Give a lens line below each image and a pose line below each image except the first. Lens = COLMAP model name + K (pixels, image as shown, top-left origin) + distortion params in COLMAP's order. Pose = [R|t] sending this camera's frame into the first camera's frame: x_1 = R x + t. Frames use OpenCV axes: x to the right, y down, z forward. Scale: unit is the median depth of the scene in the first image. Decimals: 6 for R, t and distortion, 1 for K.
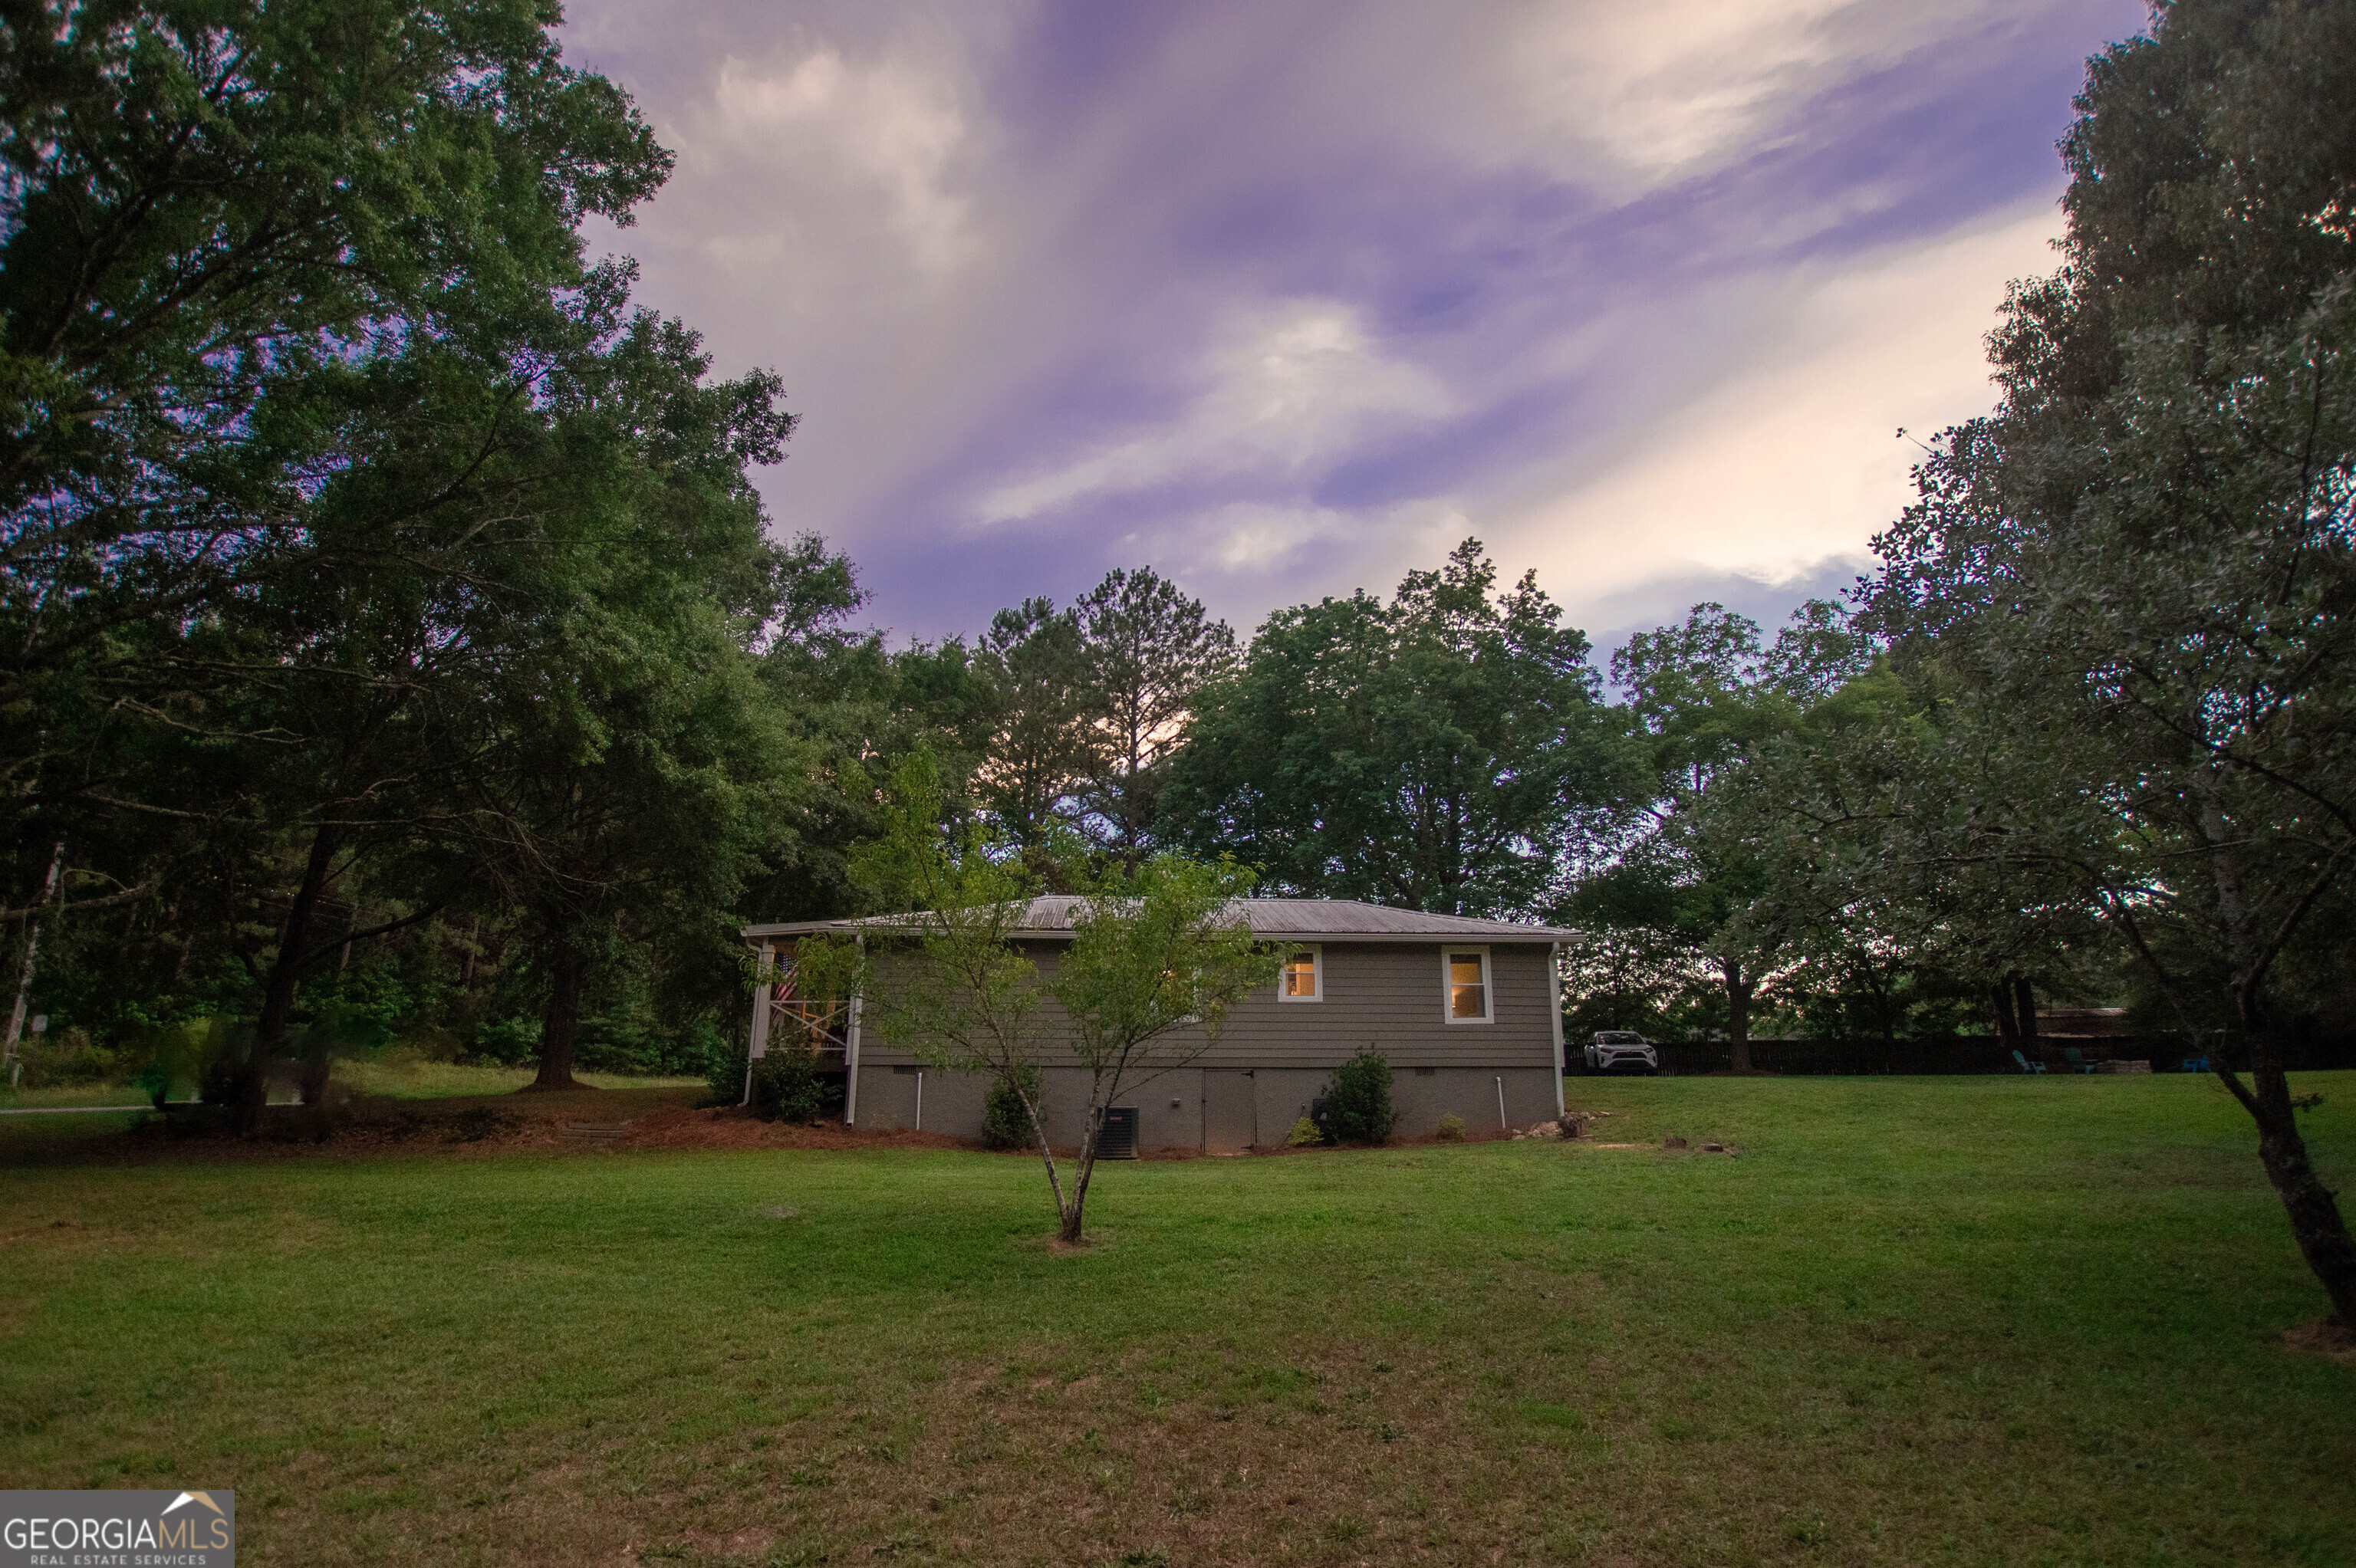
lens RADIAL K [[1145.8, 0, 1189.0], [0, 1145.8, 787.6], [0, 0, 1]] dist [-0.025115, 0.001513]
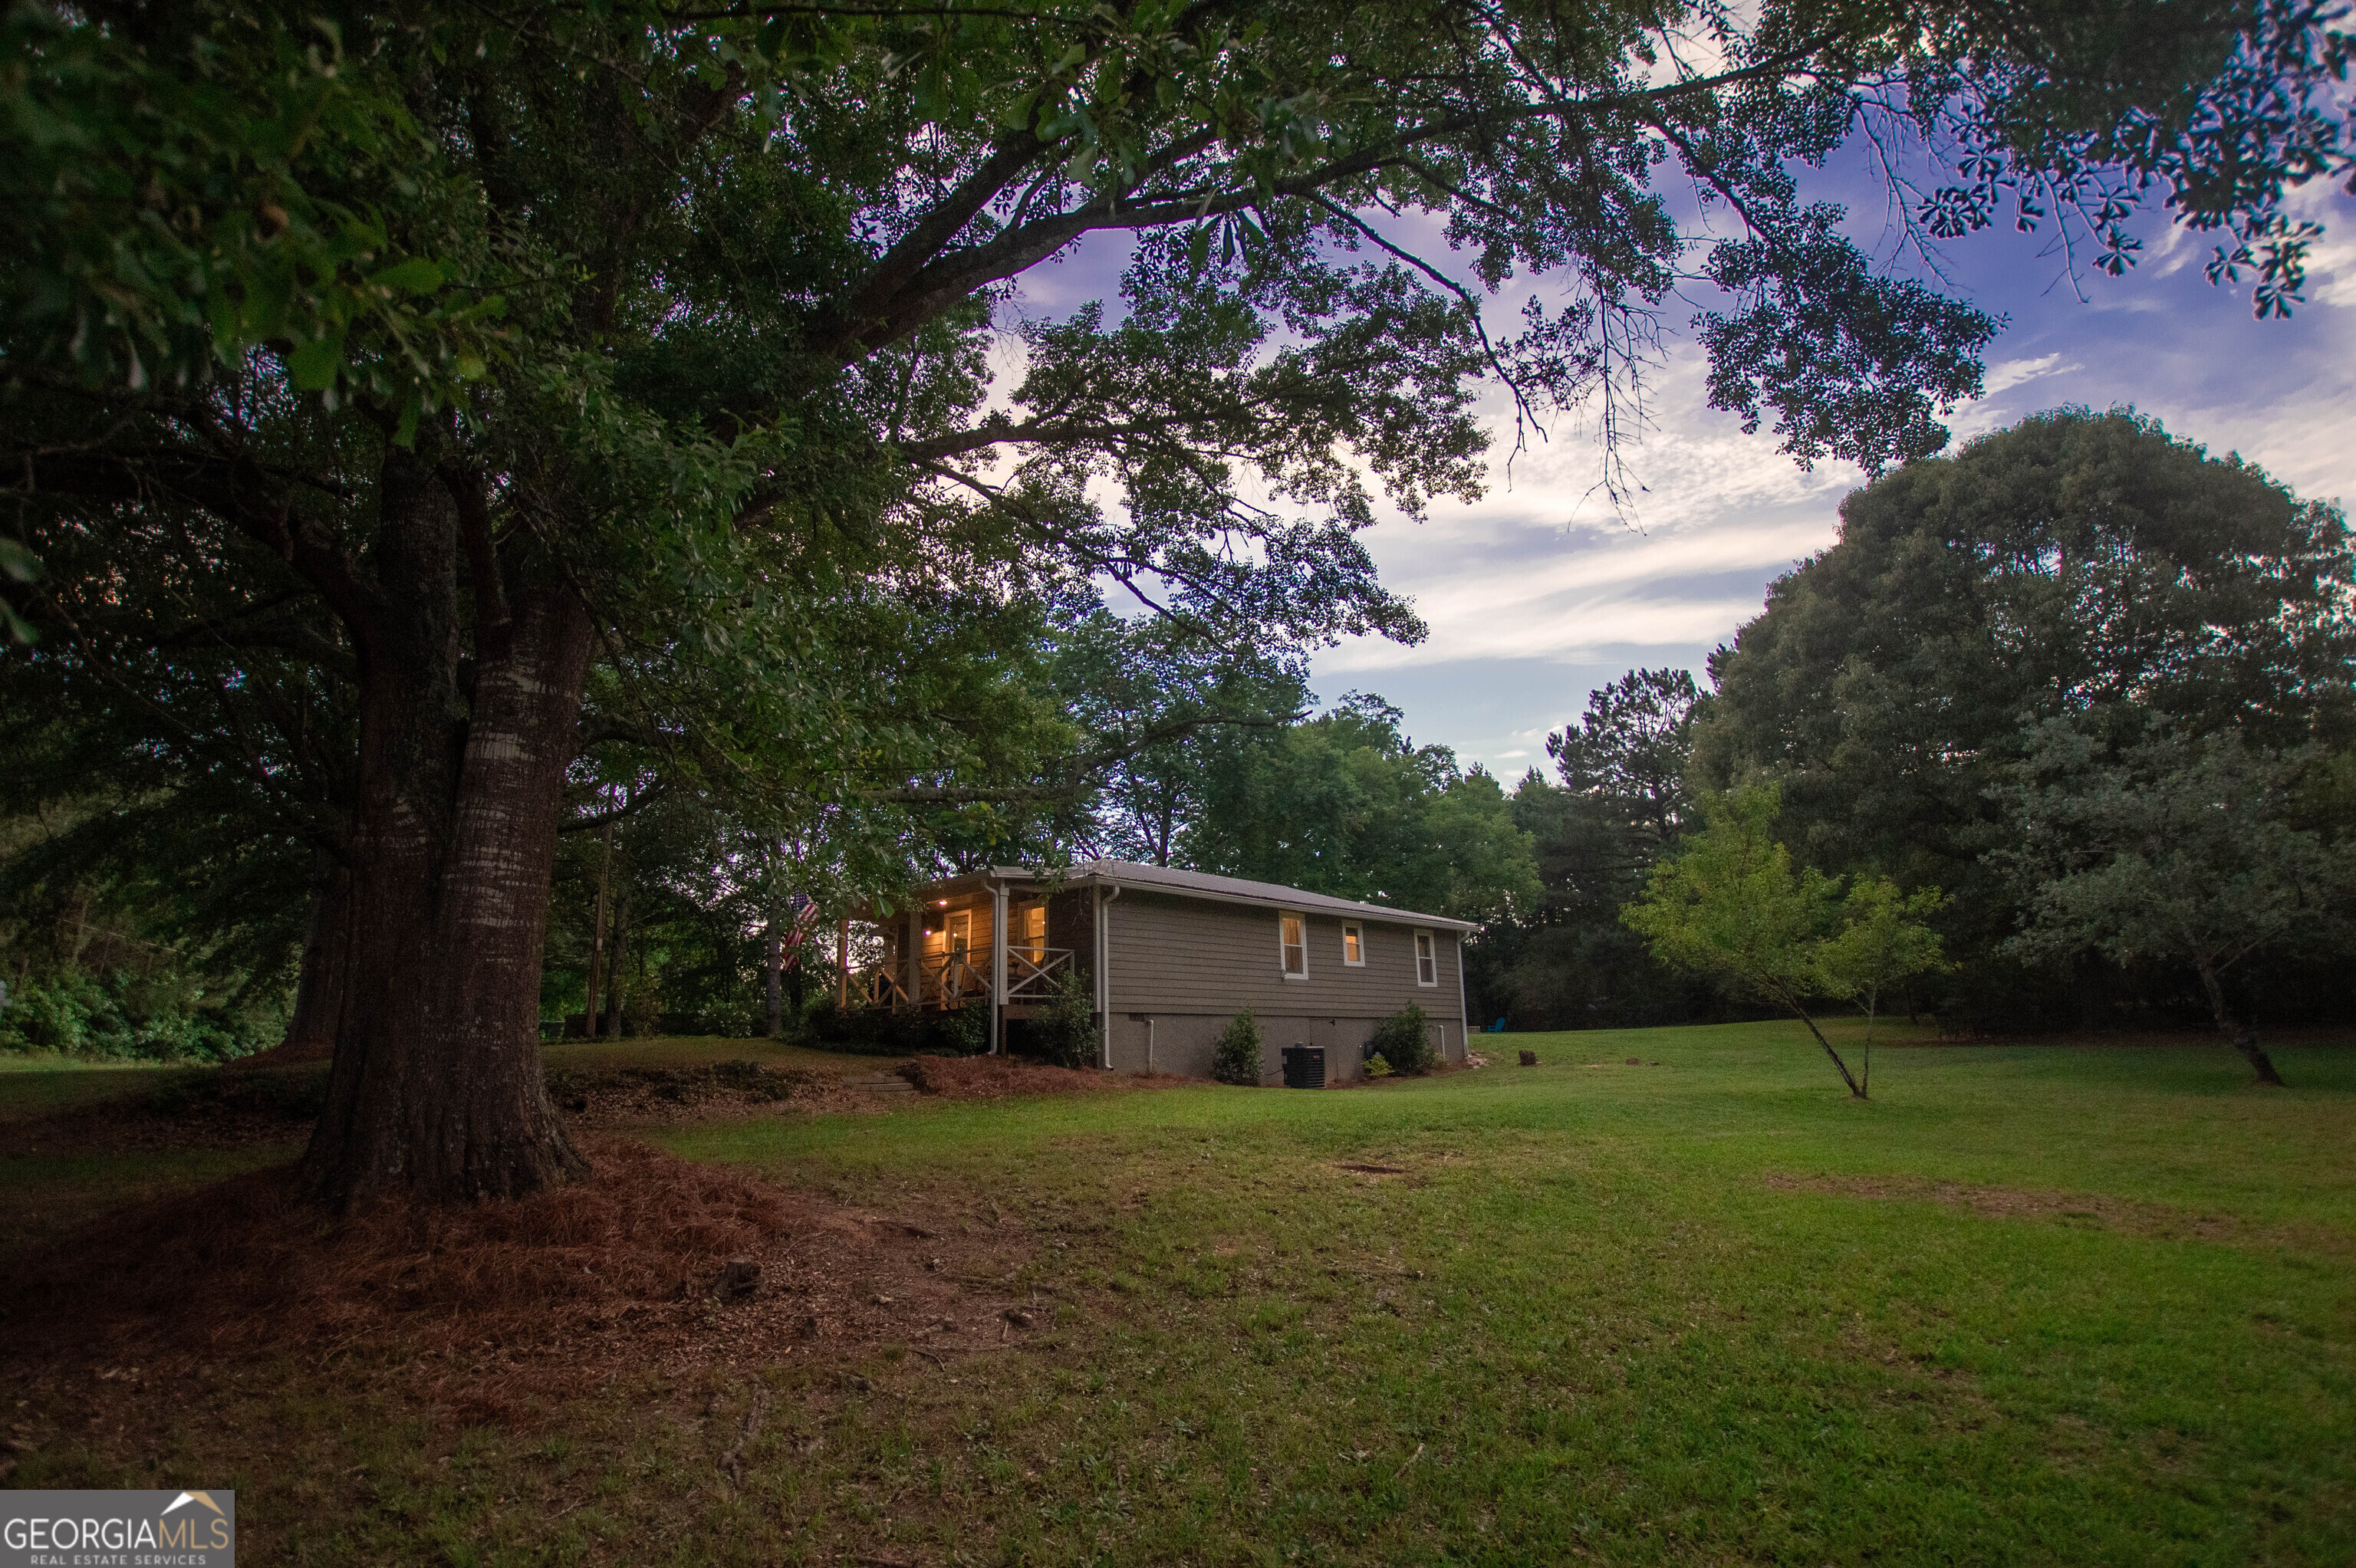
lens RADIAL K [[1145.8, 0, 1189.0], [0, 1145.8, 787.6], [0, 0, 1]] dist [-0.025115, 0.001513]
pose [[0.850200, 0.117291, 0.513227, -0.729774], [-0.147319, 0.988925, 0.018039, -0.005303], [-0.505427, -0.090945, 0.858063, 0.018388]]
